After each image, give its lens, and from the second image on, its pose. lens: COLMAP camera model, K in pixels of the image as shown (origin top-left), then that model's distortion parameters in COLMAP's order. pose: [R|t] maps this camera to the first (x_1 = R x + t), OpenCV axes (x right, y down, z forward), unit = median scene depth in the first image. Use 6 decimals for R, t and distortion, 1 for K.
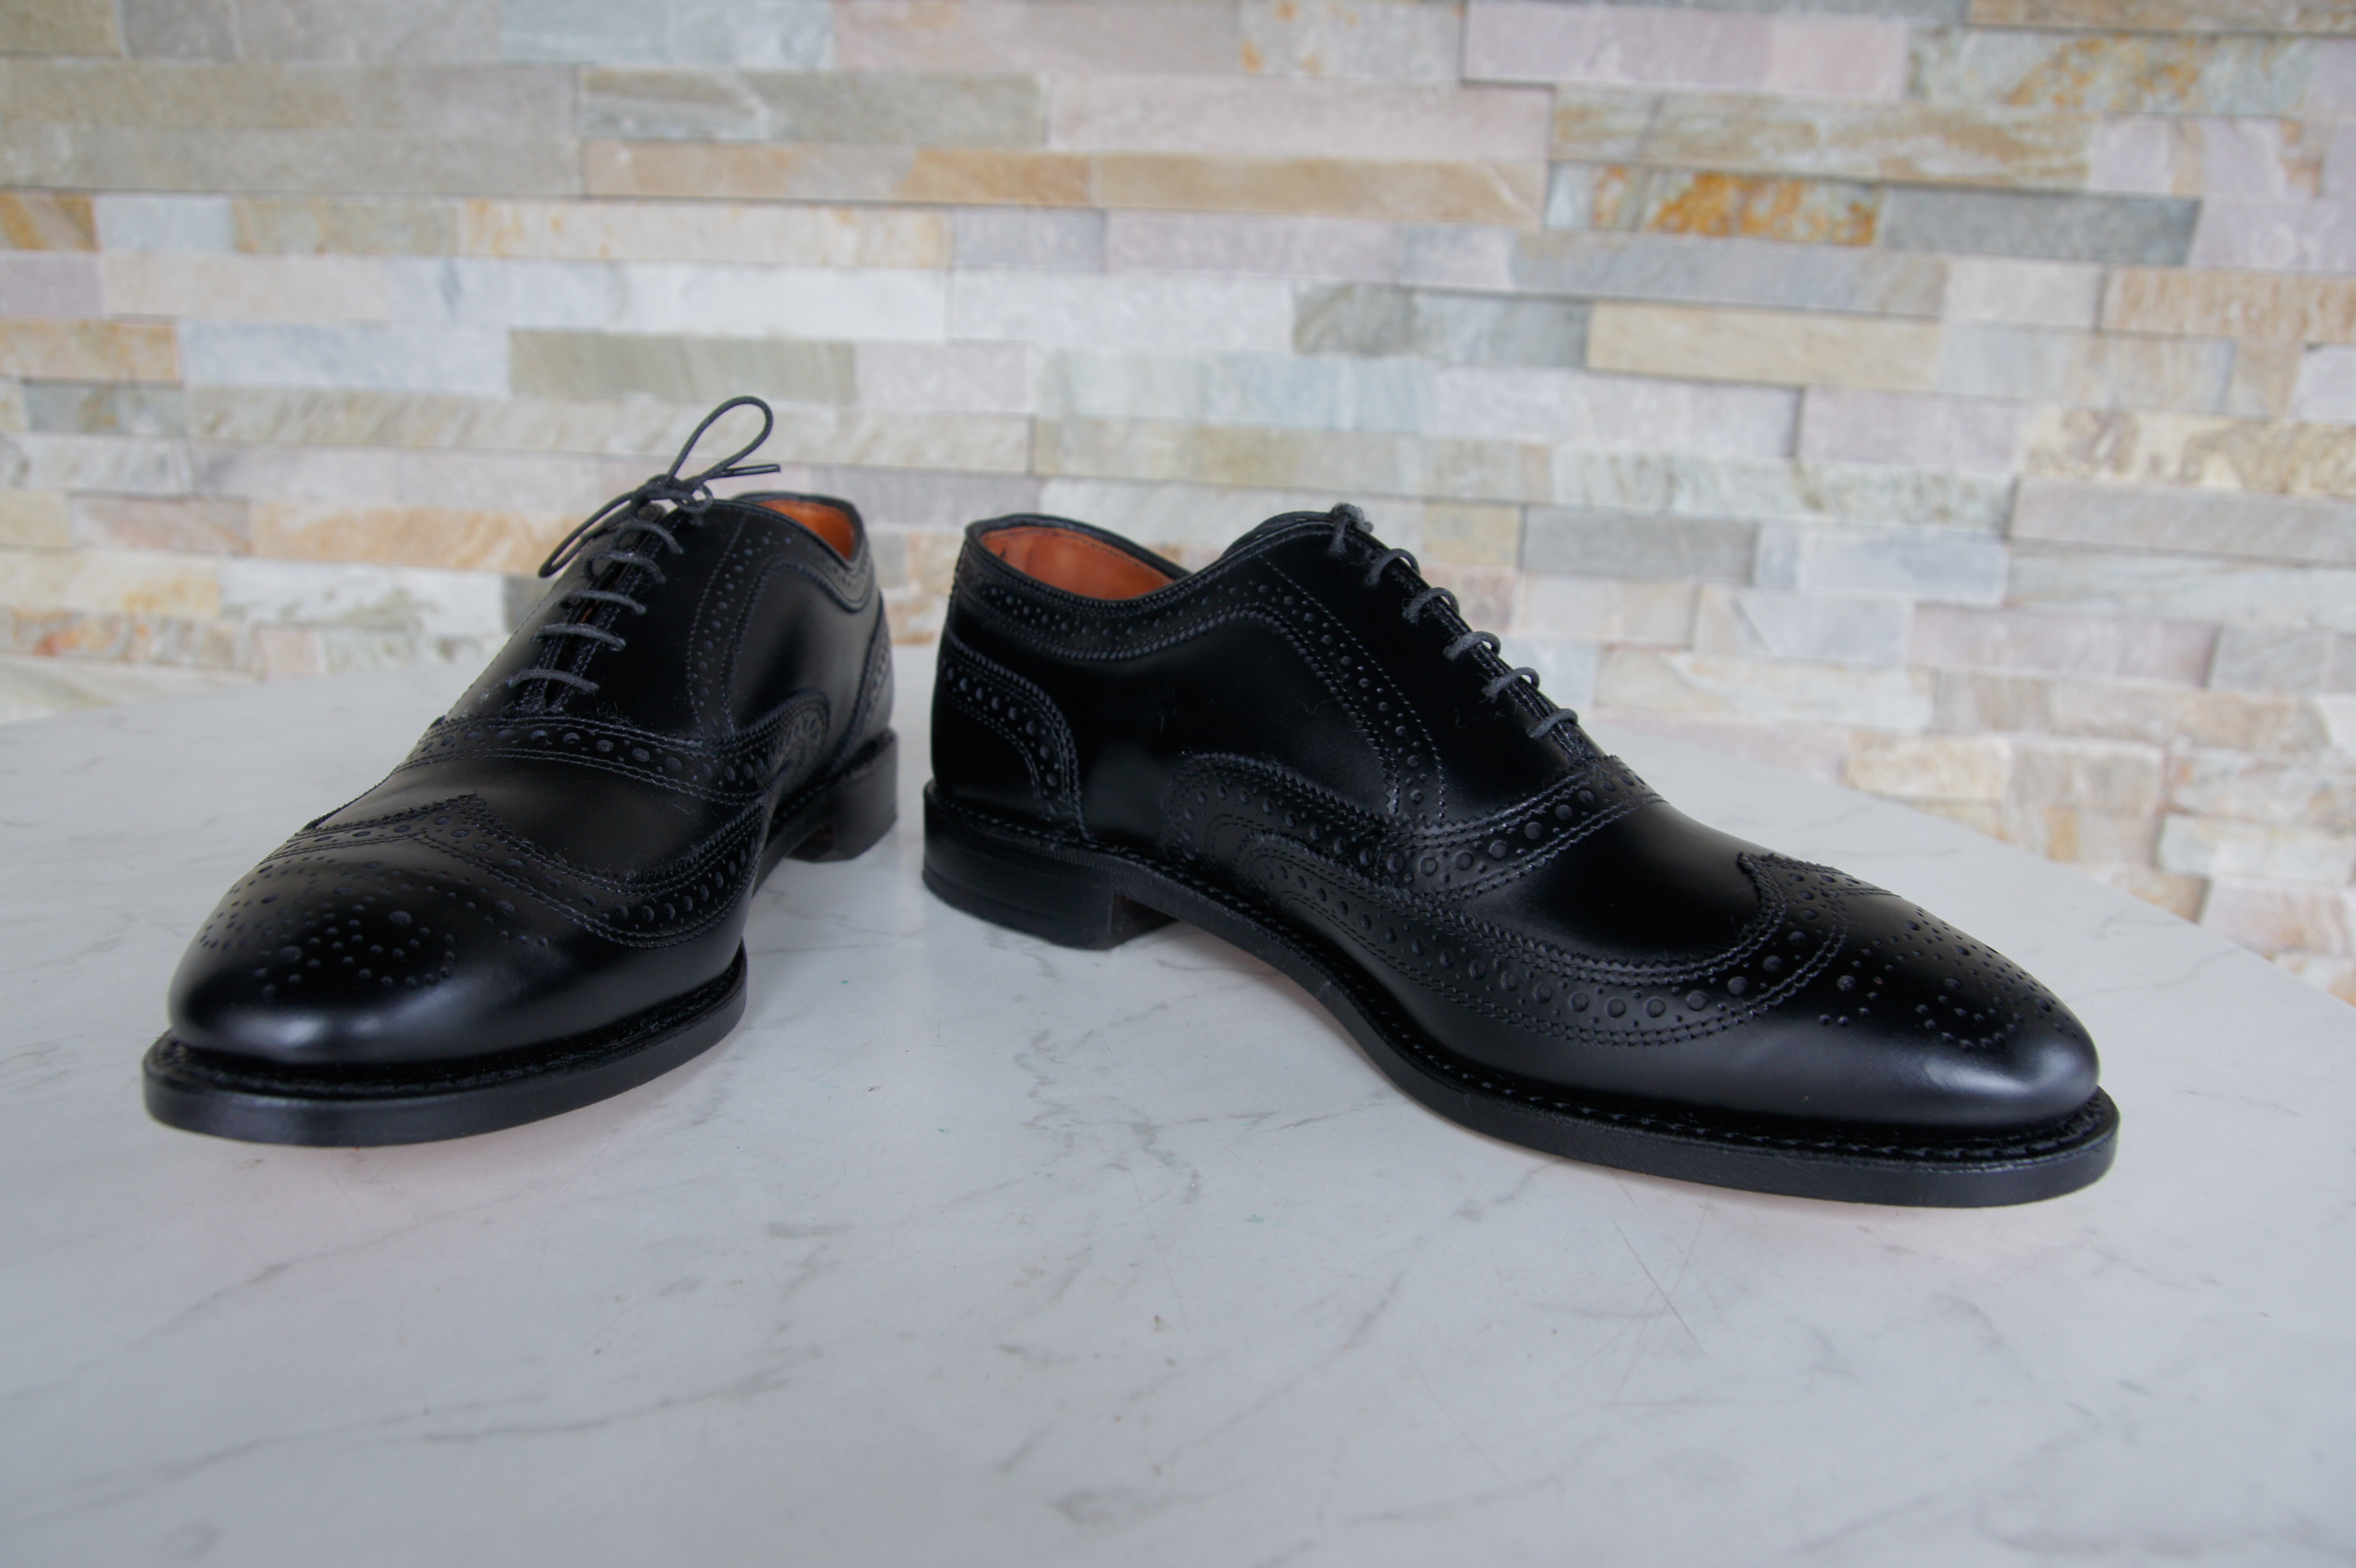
lens RADIAL K [[1662.8, 0, 1161.3], [0, 1662.8, 770.6], [0, 0, 1]] dist [-0.123709, 0.076697]
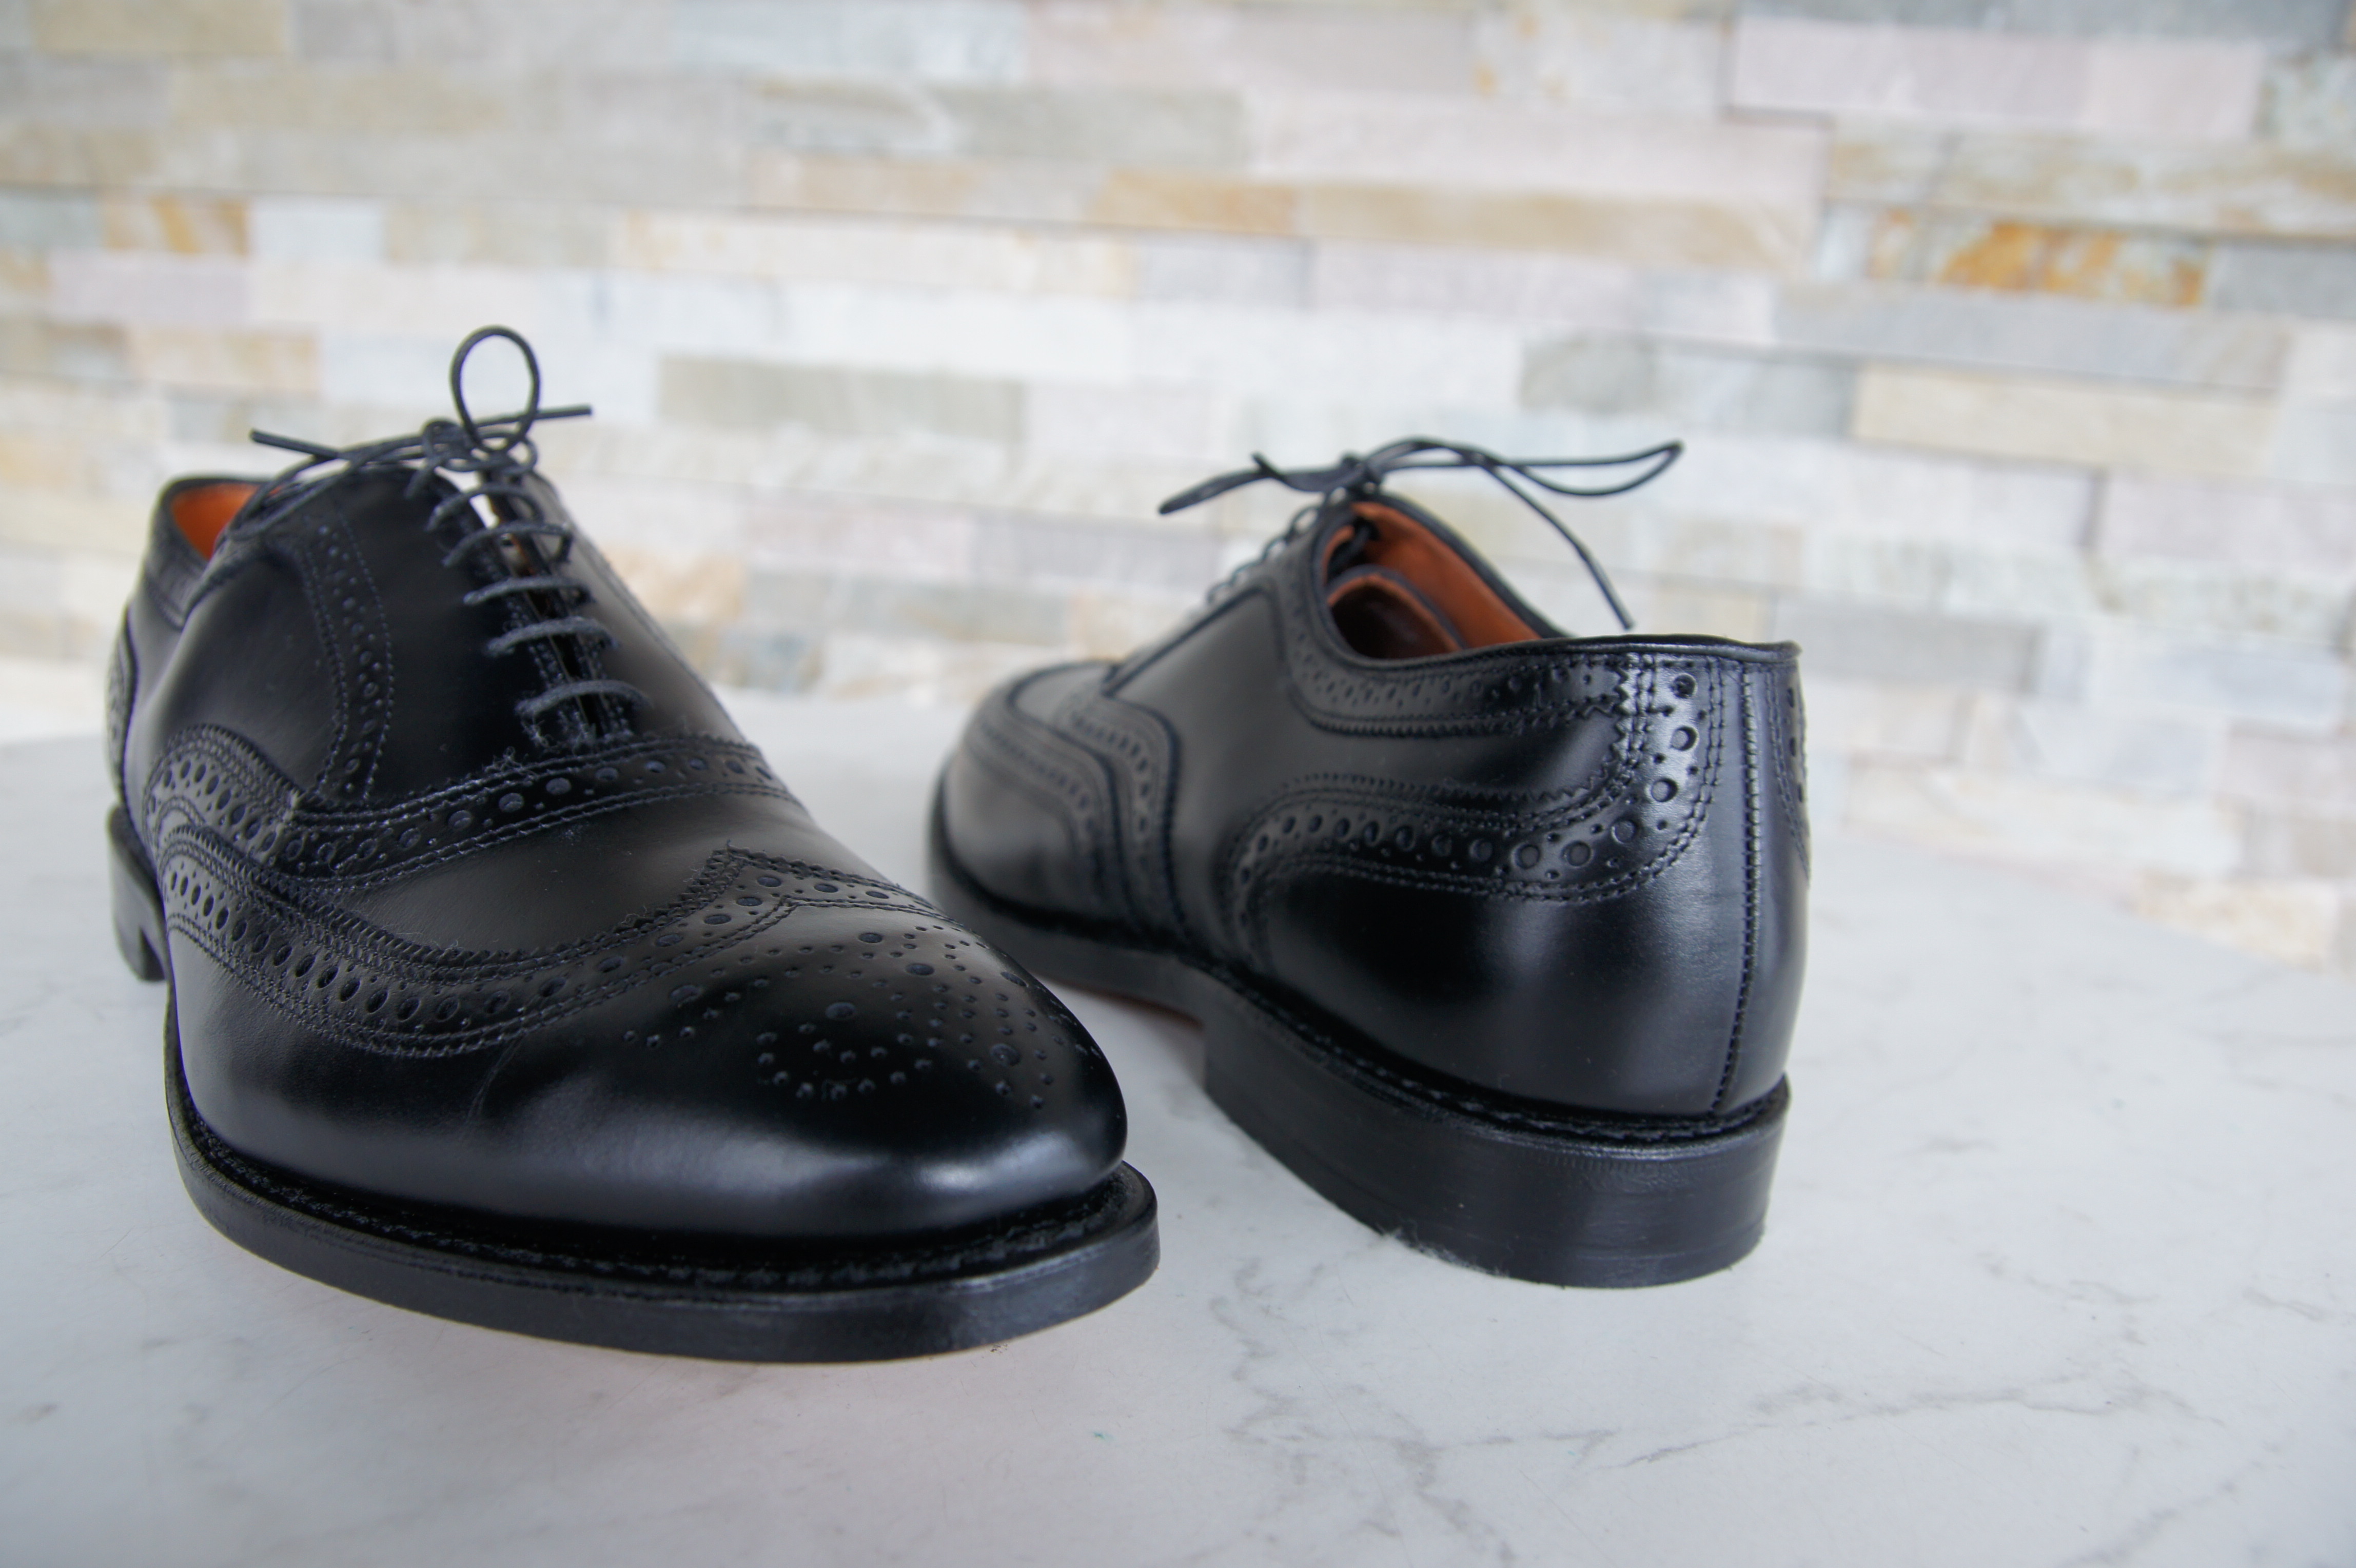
lens RADIAL K [[1662.8, 0, 1175.1], [0, 1662.8, 775.8], [0, 0, 1]] dist [-0.123709, 0.076697]
pose [[0.995274, 0.054935, -0.080073, -0.021487], [-0.058970, 0.997060, -0.048933, -0.002118], [0.077150, 0.053424, 0.995587, 0.115688]]
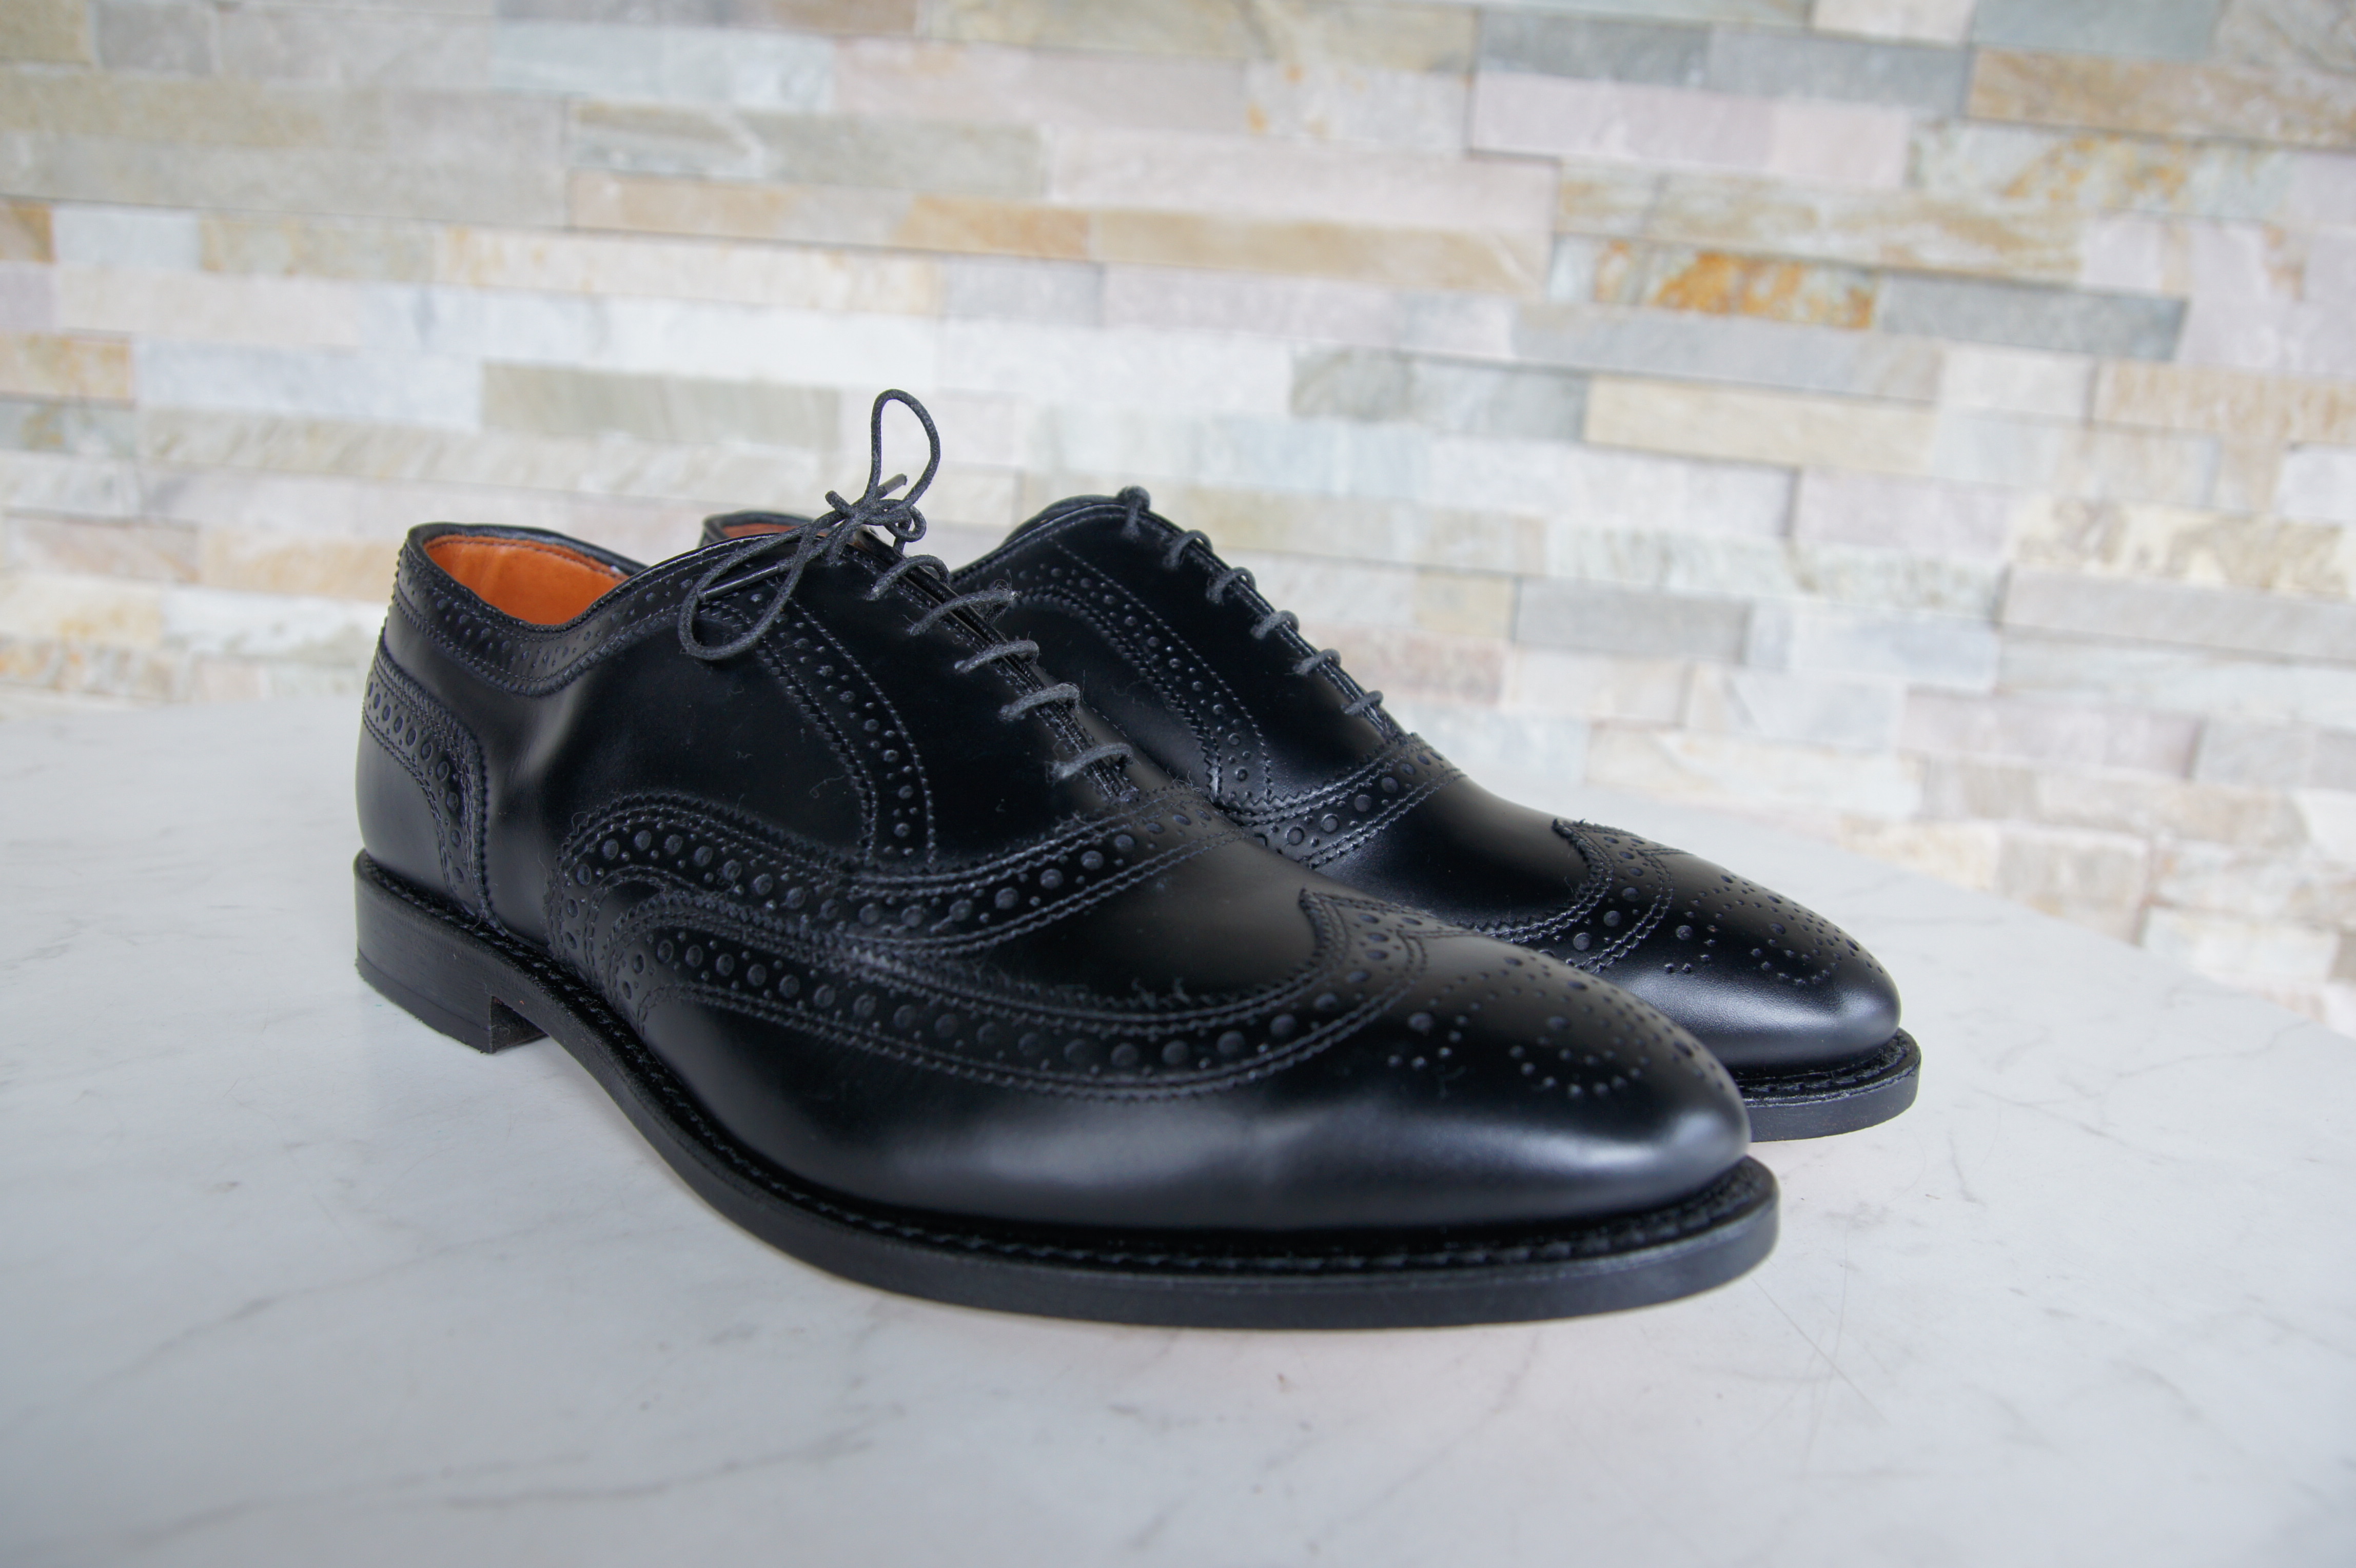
lens RADIAL K [[1662.8, 0, 1171.2], [0, 1662.8, 775.8], [0, 0, 1]] dist [-0.123709, 0.076697]
pose [[0.998568, 0.031091, 0.043545, -0.027393], [-0.028873, 0.998298, -0.050679, 0.014230], [-0.045046, 0.049349, 0.997765, 0.027038]]
